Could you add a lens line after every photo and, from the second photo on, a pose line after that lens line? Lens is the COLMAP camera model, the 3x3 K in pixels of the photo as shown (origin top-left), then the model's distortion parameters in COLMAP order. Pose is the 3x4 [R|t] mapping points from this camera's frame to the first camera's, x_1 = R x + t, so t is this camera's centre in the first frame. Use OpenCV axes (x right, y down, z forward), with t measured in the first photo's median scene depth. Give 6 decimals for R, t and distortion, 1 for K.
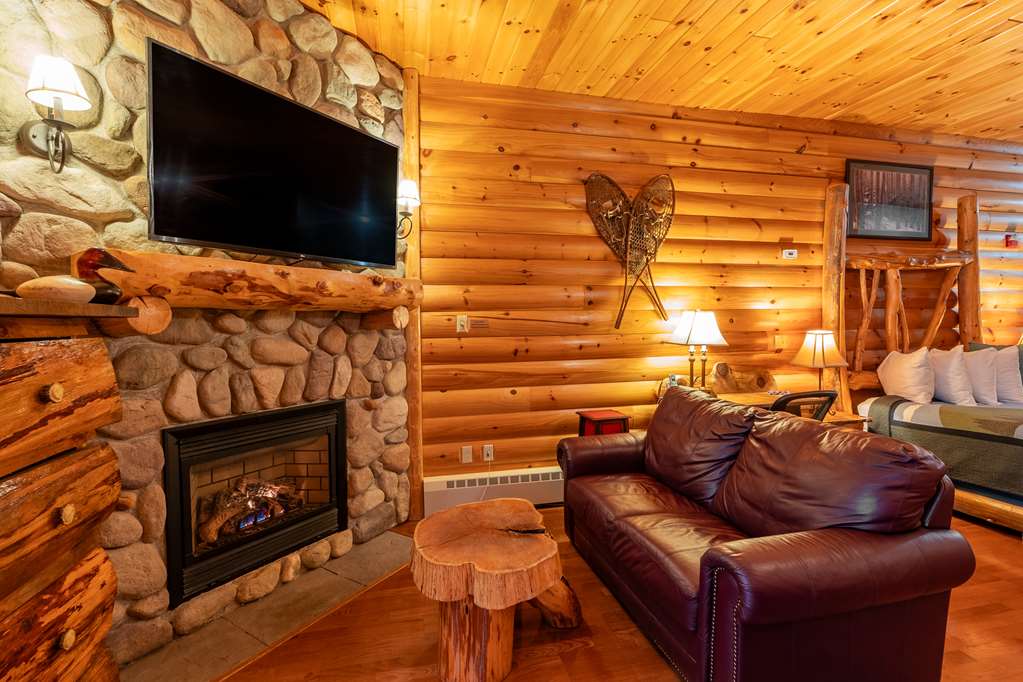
lens RADIAL K [[460.5, 0, 512.8], [0, 460.5, 340.9], [0, 0, 1]] dist [-0.004725, 0.000542]
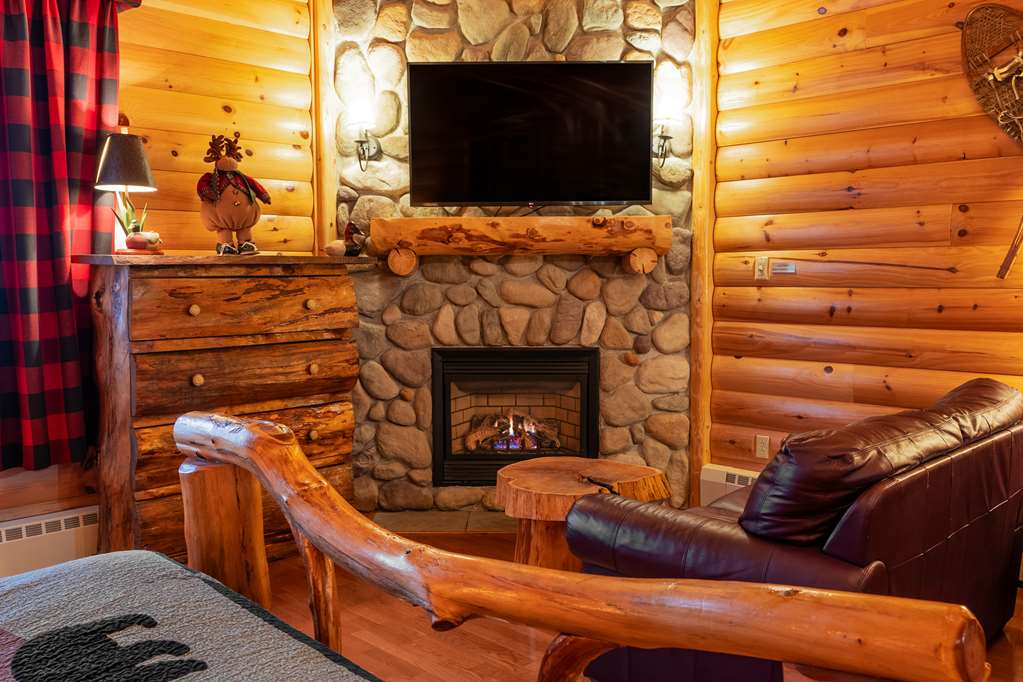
lens RADIAL K [[880.9, 0, 511.6], [0, 880.9, 340.7], [0, 0, 1]] dist [-0.004180, 0.005957]
pose [[0.527310, 0.076037, -0.846264, 0.904318], [-0.032938, 0.997068, 0.069063, -0.005572], [0.849034, -0.008544, 0.528269, -0.083087]]
